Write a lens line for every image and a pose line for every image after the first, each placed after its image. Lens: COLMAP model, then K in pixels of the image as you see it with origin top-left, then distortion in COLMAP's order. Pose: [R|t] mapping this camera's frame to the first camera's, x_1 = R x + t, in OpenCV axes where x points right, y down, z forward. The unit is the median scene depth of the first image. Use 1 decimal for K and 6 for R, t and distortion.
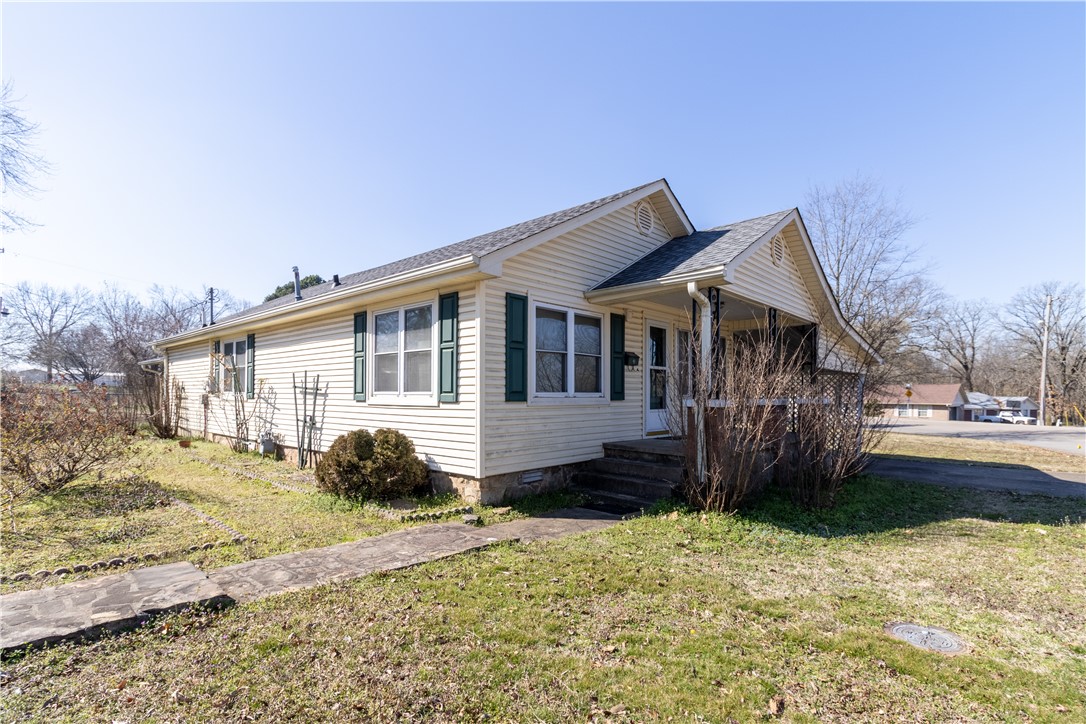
lens RADIAL K [[527.1, 0, 539.2], [0, 527.1, 399.8], [0, 0, 1]] dist [0.004659, 0.001439]
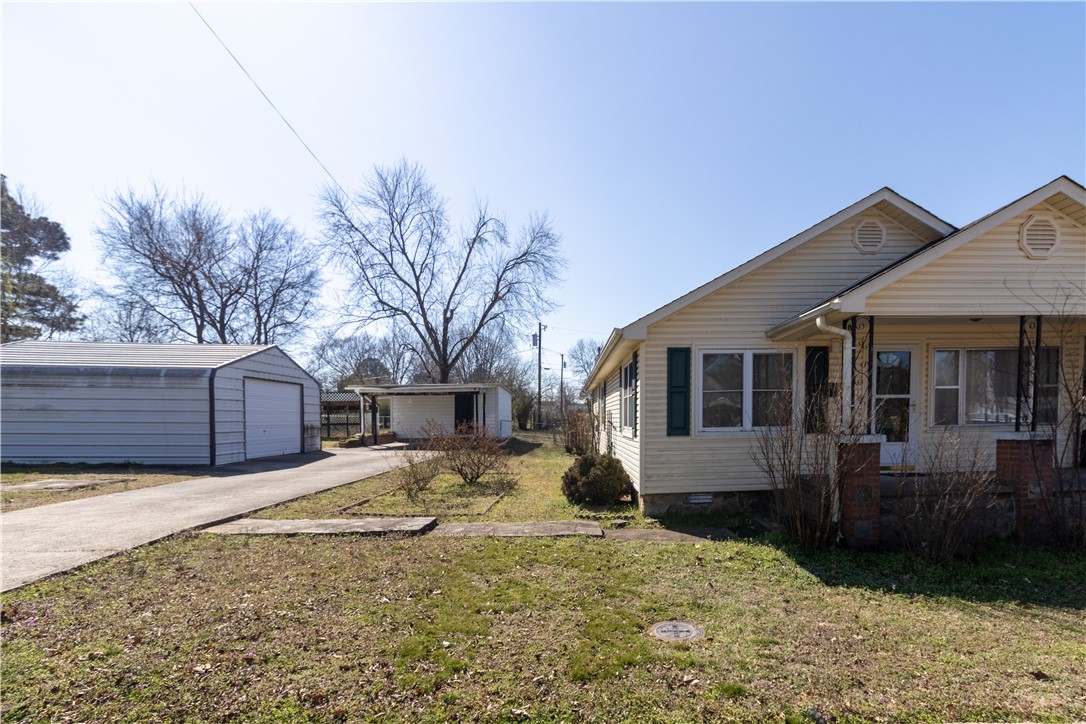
lens RADIAL K [[527.1, 0, 596.8], [0, 527.1, 453.3], [0, 0, 1]] dist [0.004659, 0.001439]
pose [[0.729051, 0.031111, -0.683752, 0.595468], [0.010313, 0.998354, 0.056422, -0.024558], [0.684382, -0.048186, 0.727530, -0.019044]]
